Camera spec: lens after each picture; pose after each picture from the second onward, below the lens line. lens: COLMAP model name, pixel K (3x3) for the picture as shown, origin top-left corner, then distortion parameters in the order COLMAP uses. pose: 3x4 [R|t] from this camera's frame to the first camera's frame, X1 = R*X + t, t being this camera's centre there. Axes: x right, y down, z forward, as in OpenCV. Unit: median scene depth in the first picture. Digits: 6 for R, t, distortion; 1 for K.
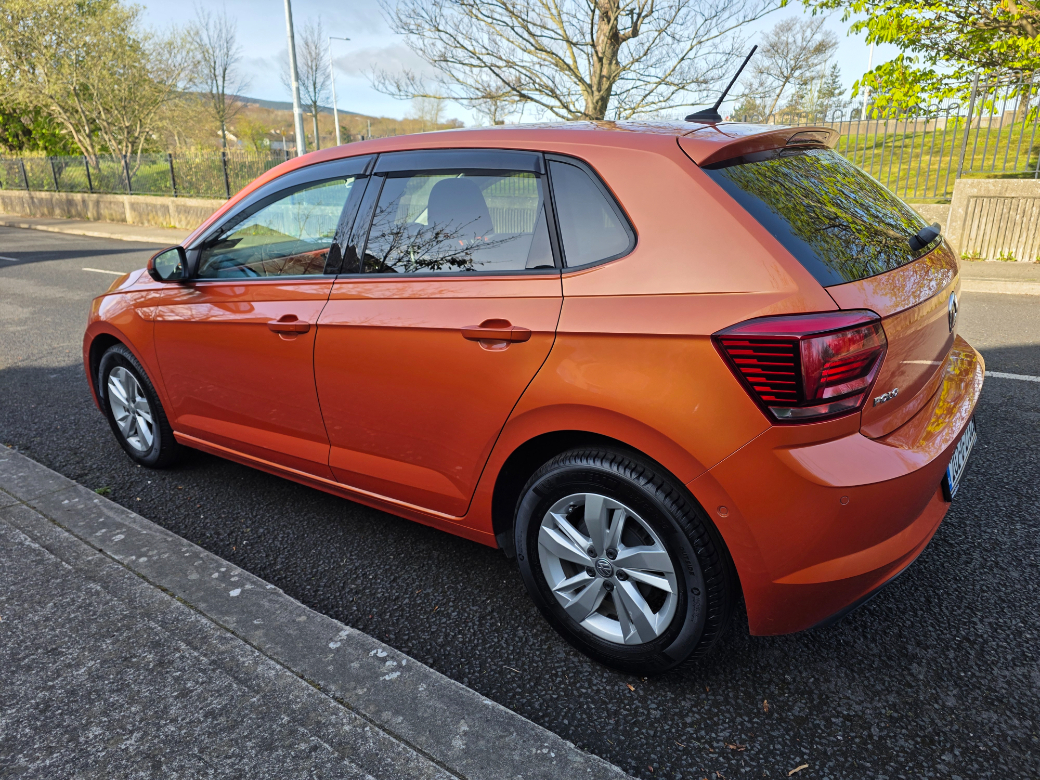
lens RADIAL K [[685.5, 0, 520.0], [0, 685.5, 390.0], [0, 0, 1]] dist [0.045370, -0.033337]
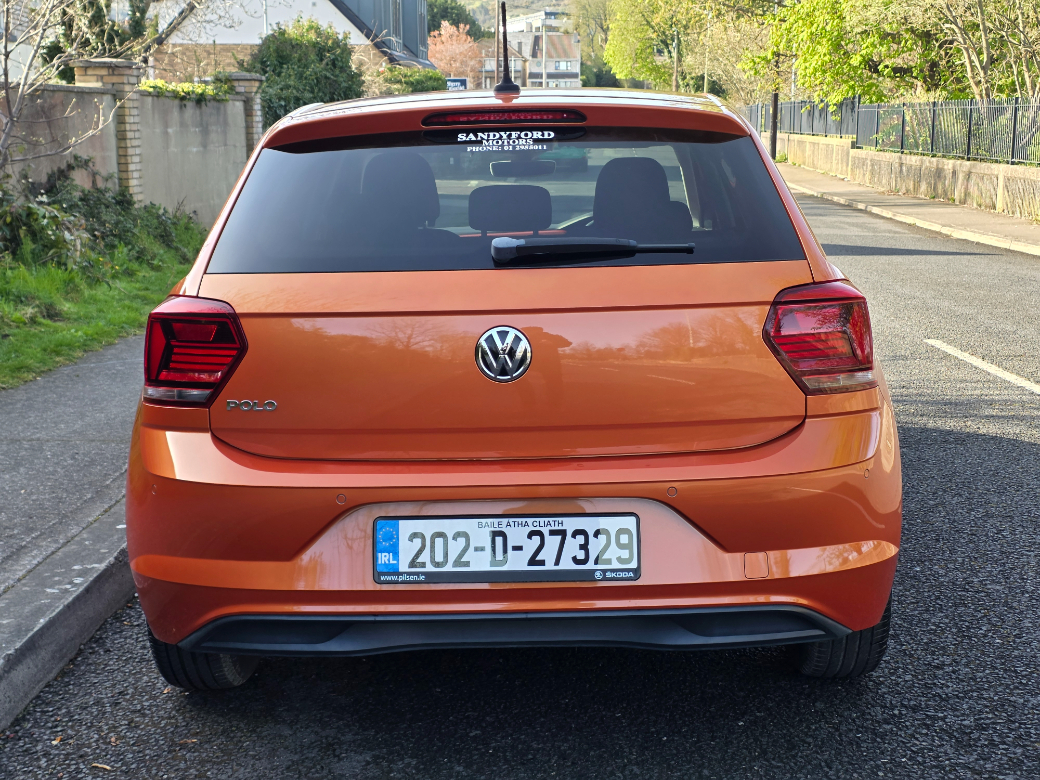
lens RADIAL K [[1378.1, 0, 520.0], [0, 1378.1, 390.0], [0, 0, 1]] dist [0.083855, -0.107349]
pose [[0.595180, 0.164075, -0.786664, 1.424577], [-0.253472, 0.967291, 0.009975, -0.074139], [0.762570, 0.193460, 0.617301, 0.110073]]
